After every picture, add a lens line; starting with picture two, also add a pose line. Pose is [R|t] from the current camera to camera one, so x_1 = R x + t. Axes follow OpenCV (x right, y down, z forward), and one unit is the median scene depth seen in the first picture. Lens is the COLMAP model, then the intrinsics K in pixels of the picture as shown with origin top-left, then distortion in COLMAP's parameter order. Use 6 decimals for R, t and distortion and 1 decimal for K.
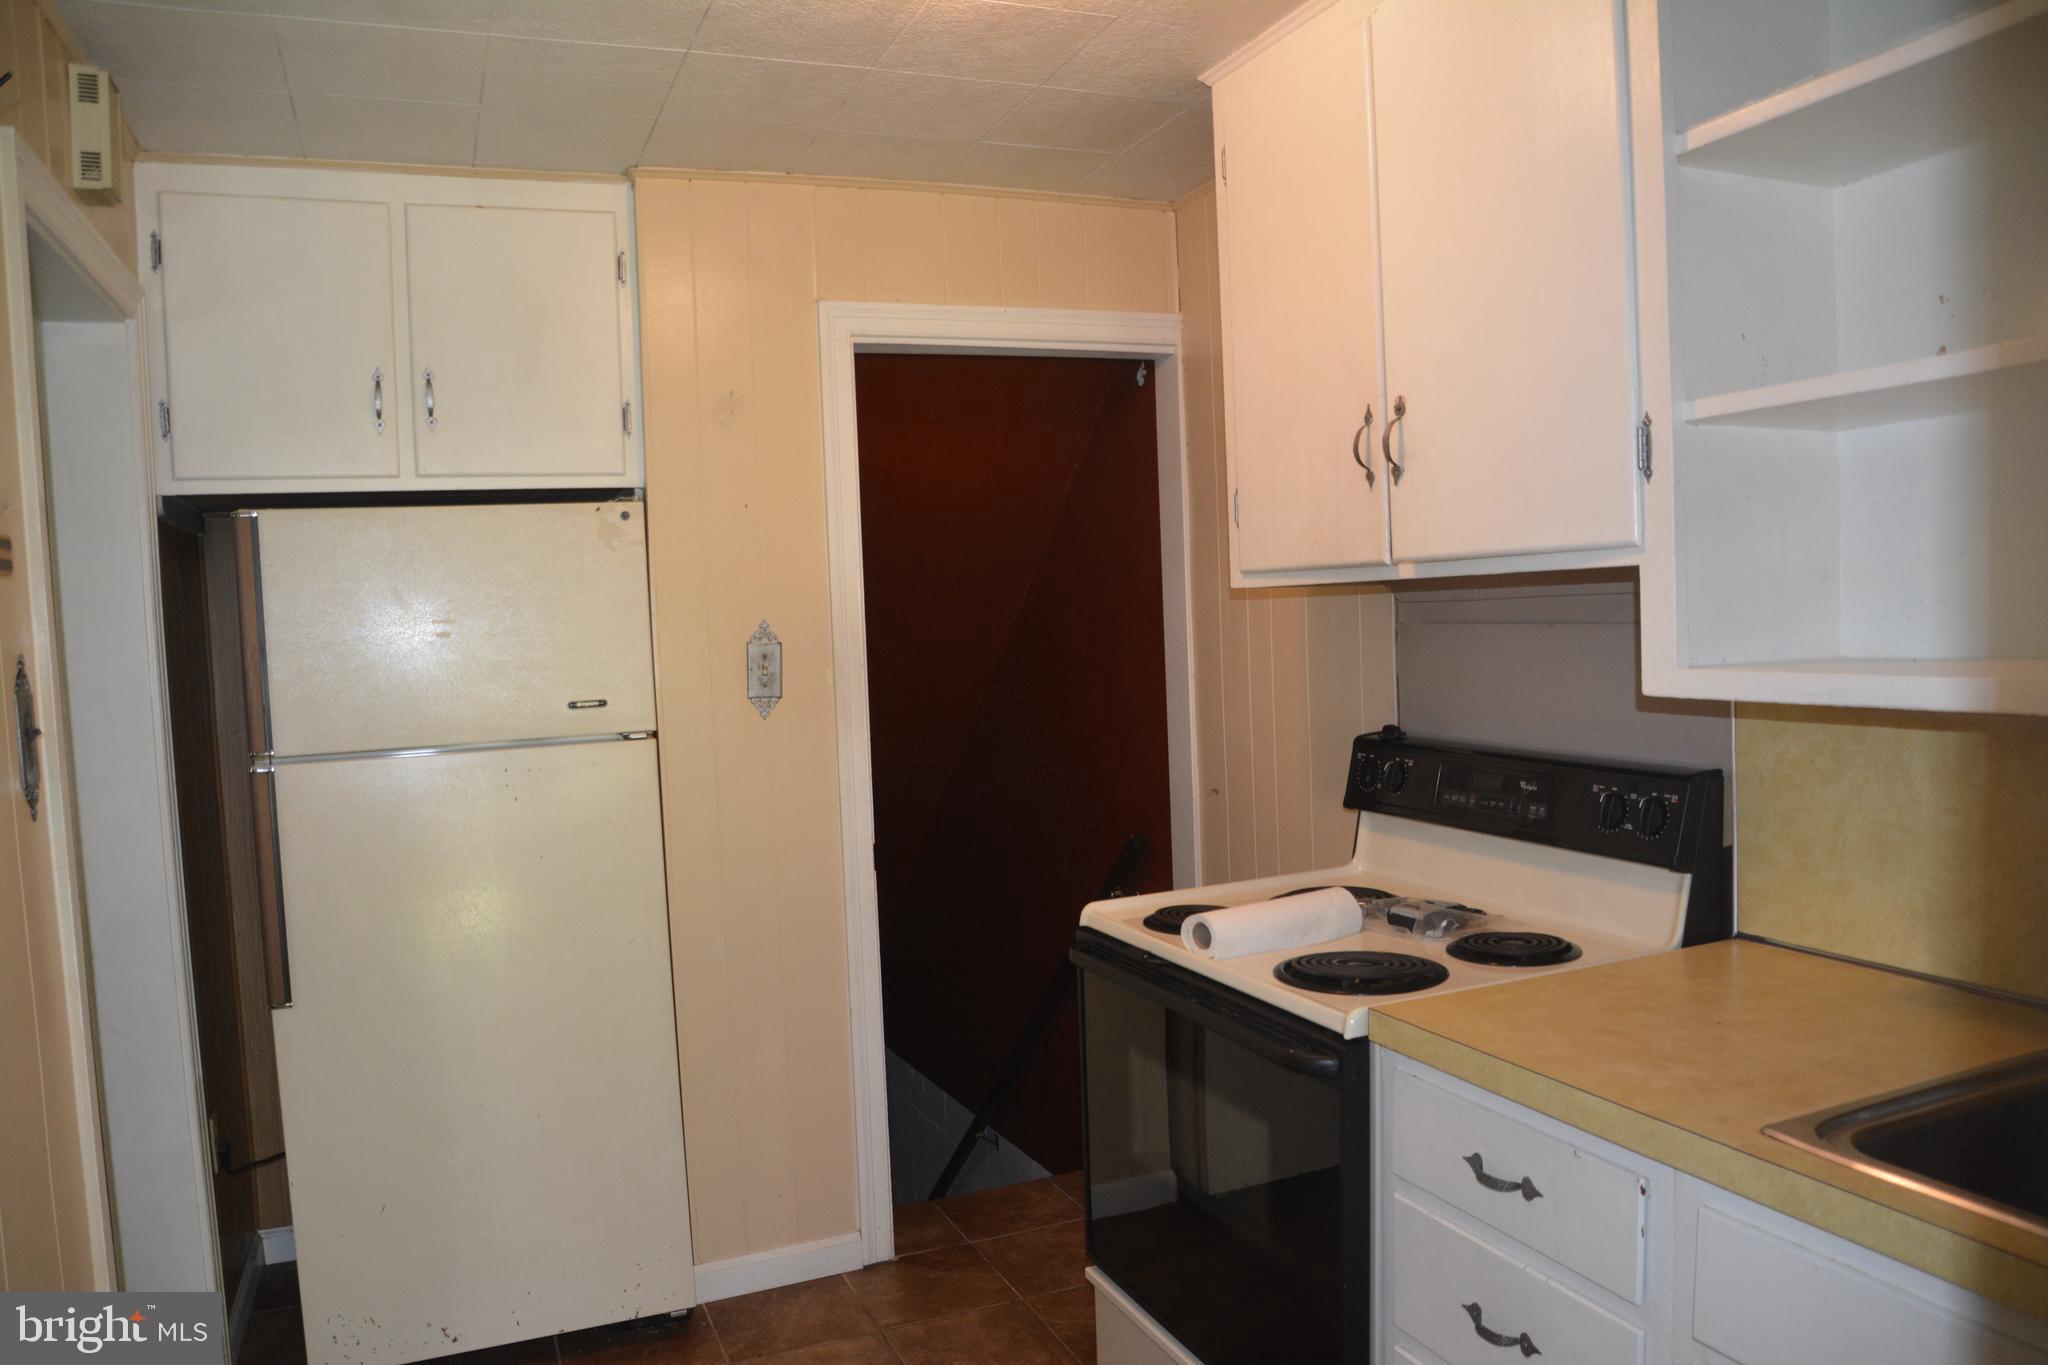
lens RADIAL K [[1432.1, 0, 999.4], [0, 1432.1, 710.7], [0, 0, 1]] dist [-0.134017, 0.072778]
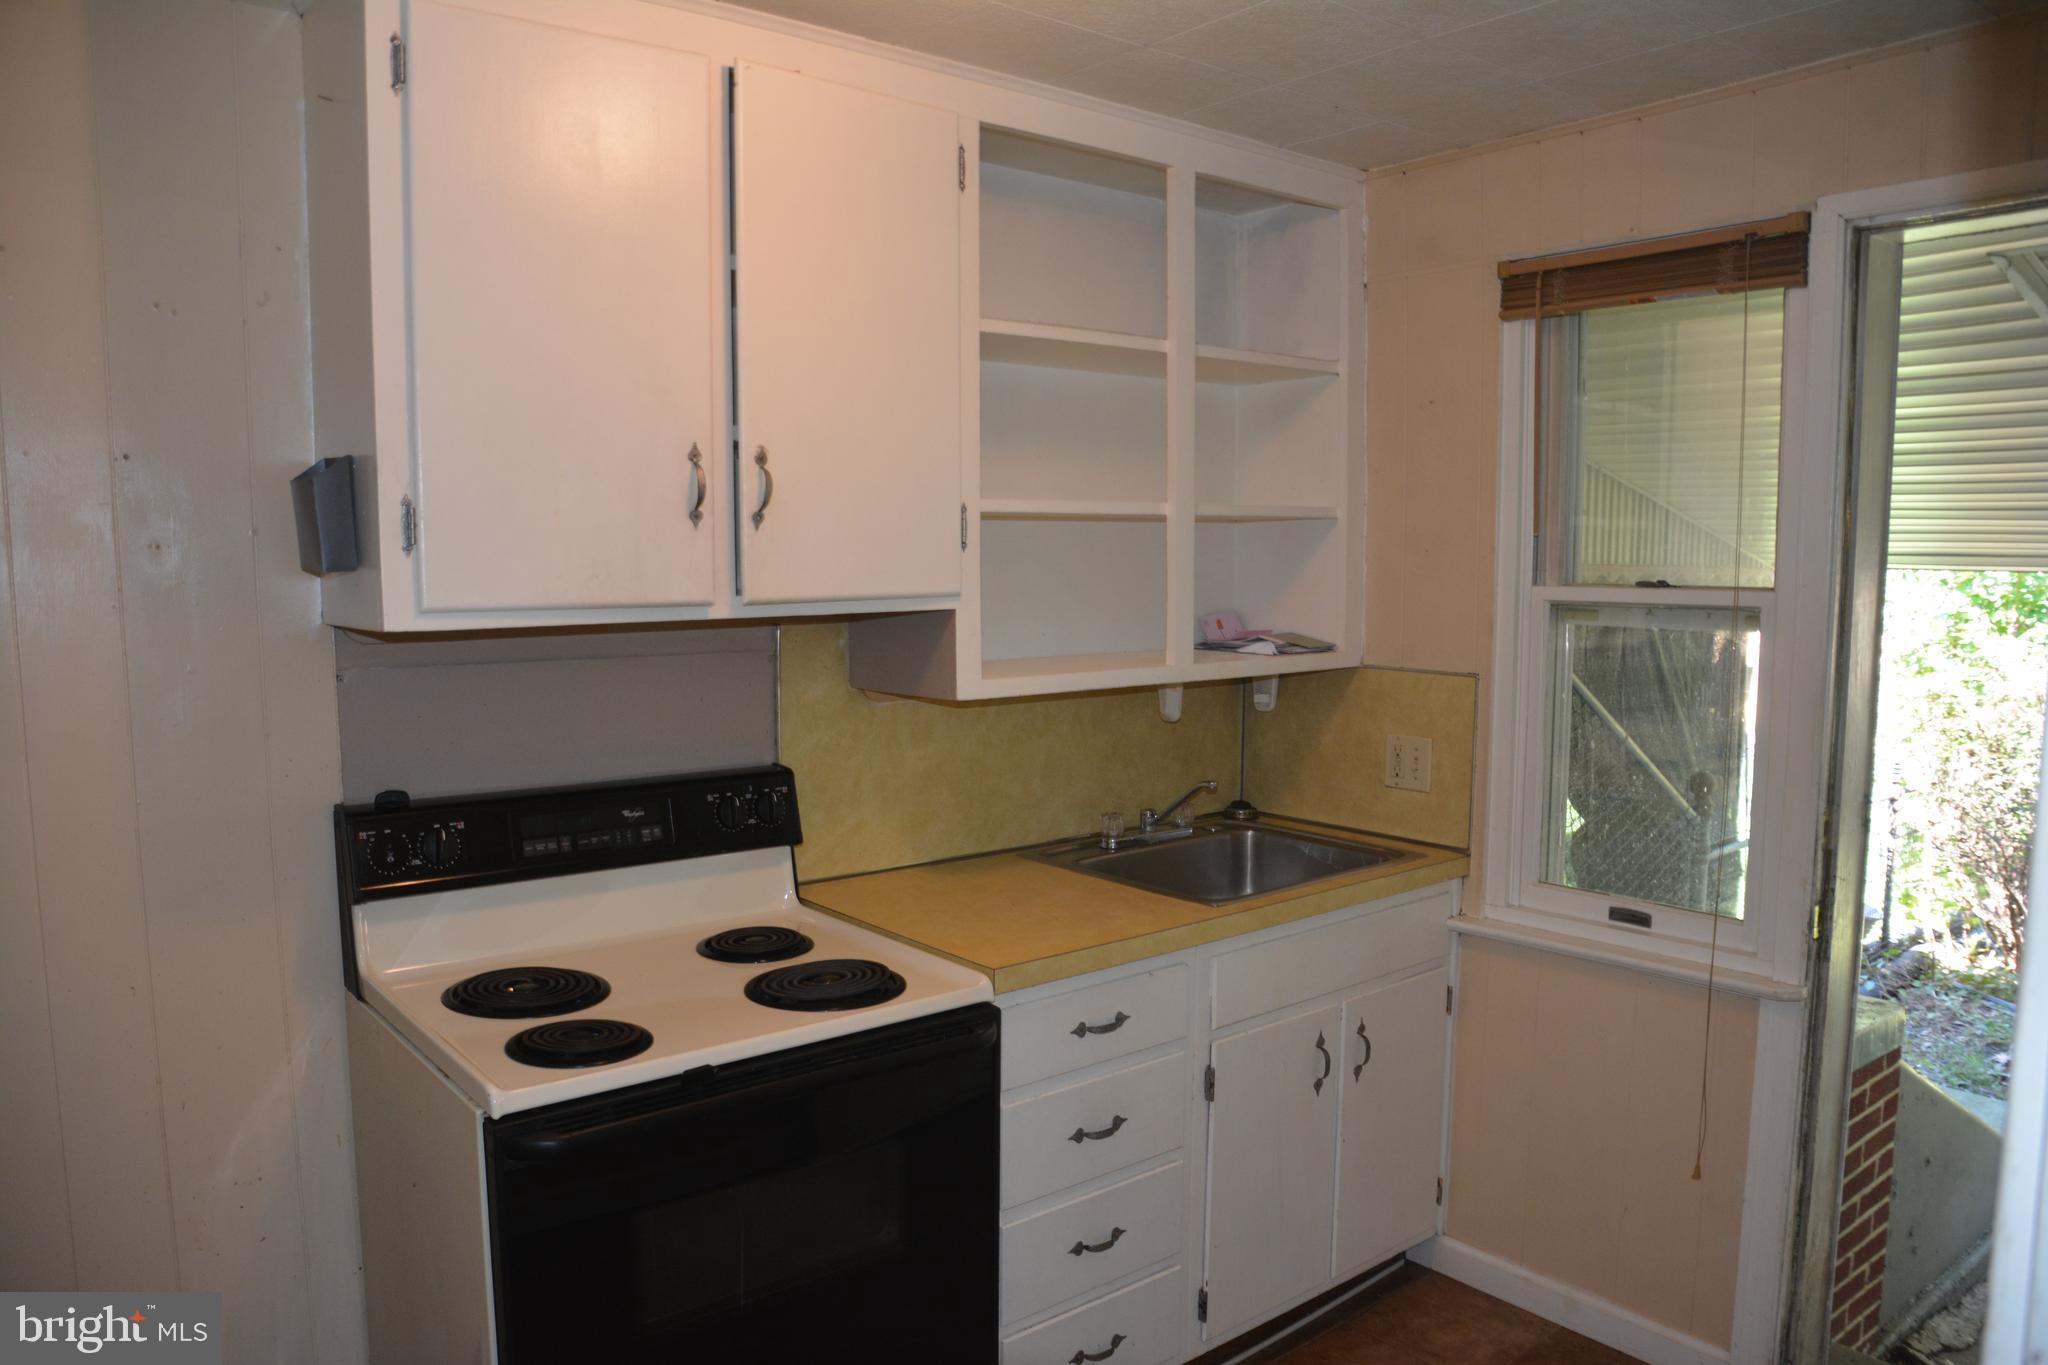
lens RADIAL K [[1427.8, 0, 1024.0], [0, 1427.8, 682.5], [0, 0, 1]] dist [-0.100341, 0.074286]
pose [[-0.294367, -0.050428, 0.954361, -0.922410], [0.074545, 0.994353, 0.075534, -0.131071], [-0.952781, 0.093377, -0.288946, 1.319251]]
